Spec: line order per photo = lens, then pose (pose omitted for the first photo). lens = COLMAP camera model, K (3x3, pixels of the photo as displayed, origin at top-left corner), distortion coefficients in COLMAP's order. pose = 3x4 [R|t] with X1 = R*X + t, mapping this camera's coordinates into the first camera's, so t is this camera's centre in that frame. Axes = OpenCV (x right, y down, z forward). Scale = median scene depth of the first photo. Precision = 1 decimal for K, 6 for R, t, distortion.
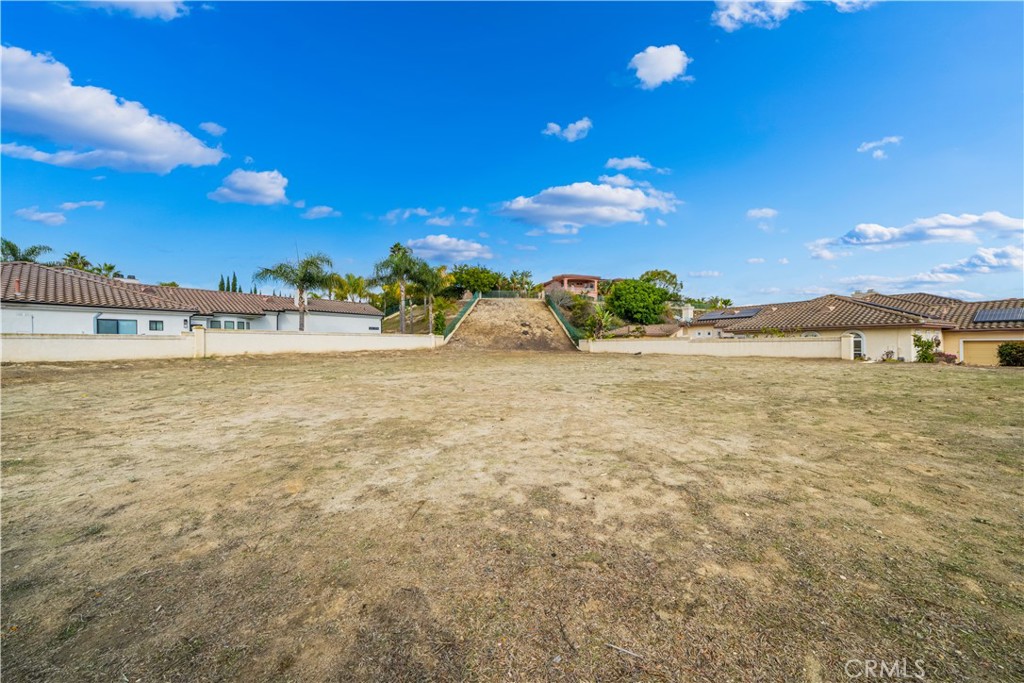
lens RADIAL K [[344.9, 0, 512.0], [0, 344.9, 341.5], [0, 0, 1]] dist [-0.000060, -0.000002]
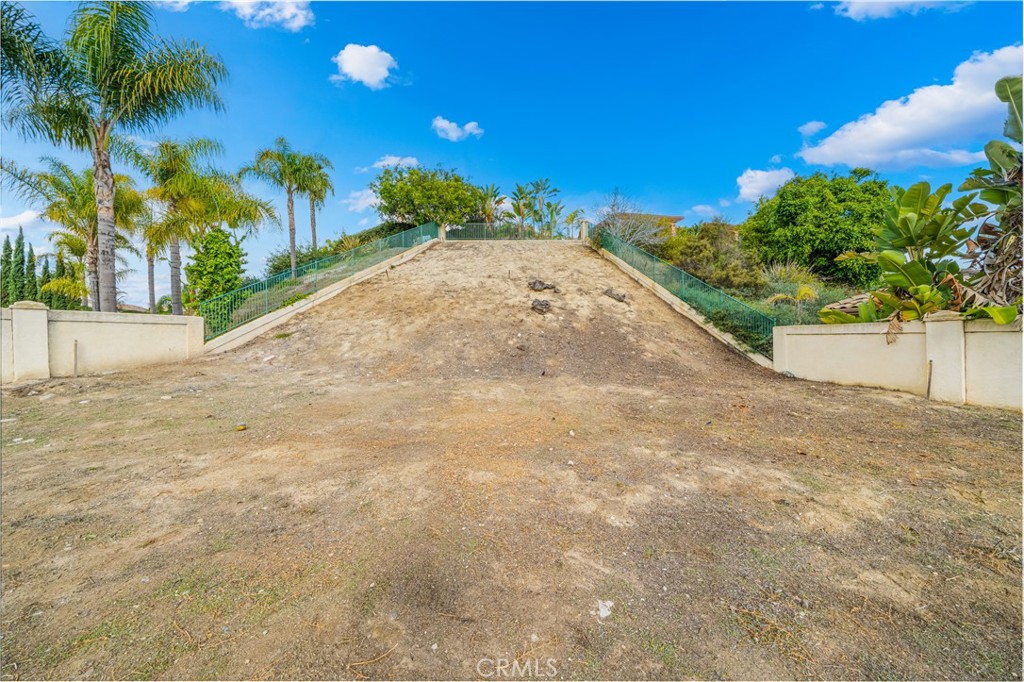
lens RADIAL K [[344.9, 0, 512.0], [0, 344.9, 341.0], [0, 0, 1]] dist [-0.000060, -0.000002]
pose [[0.997459, -0.011675, -0.070282, 0.034154], [0.012841, 0.999787, 0.016162, -0.002060], [0.070078, -0.017023, 0.997396, 0.697195]]
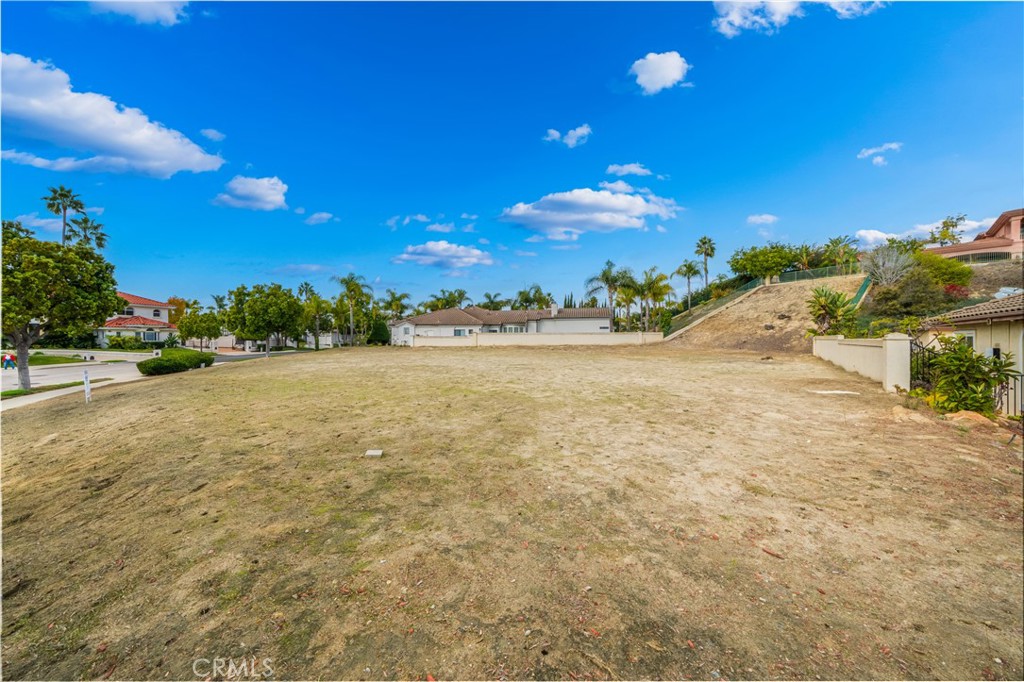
lens RADIAL K [[344.9, 0, 512.0], [0, 344.9, 341.0], [0, 0, 1]] dist [-0.000060, -0.000002]
pose [[0.400172, 0.010713, -0.916377, 0.507562], [0.002947, 0.999911, 0.012977, -0.006480], [0.916435, -0.007894, 0.400105, 0.160440]]
